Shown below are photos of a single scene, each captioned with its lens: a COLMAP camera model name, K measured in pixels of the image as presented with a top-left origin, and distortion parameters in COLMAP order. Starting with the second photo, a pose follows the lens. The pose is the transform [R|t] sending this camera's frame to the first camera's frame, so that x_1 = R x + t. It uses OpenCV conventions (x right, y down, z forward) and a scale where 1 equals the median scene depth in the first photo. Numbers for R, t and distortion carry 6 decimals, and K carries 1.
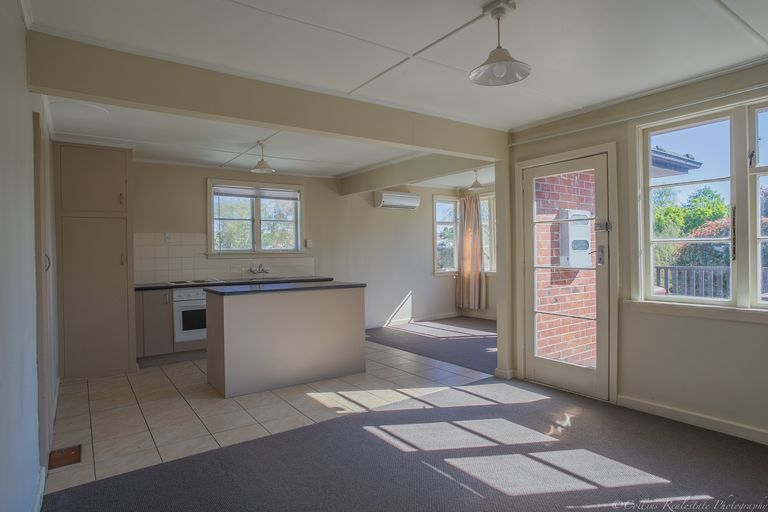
lens RADIAL K [[443.8, 0, 365.1], [0, 443.8, 256.7], [0, 0, 1]] dist [-0.000396, -0.000433]
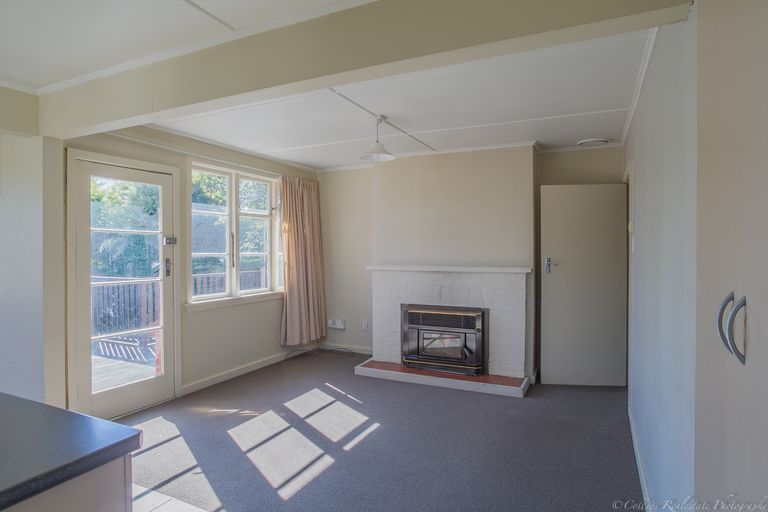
lens RADIAL K [[443.8, 0, 365.1], [0, 443.8, 256.7], [0, 0, 1]] dist [-0.000396, -0.000433]
pose [[-0.475514, -0.003243, 0.879702, -0.743694], [0.012479, 0.999868, 0.010431, -0.038436], [-0.879620, 0.015938, -0.475410, 1.233957]]
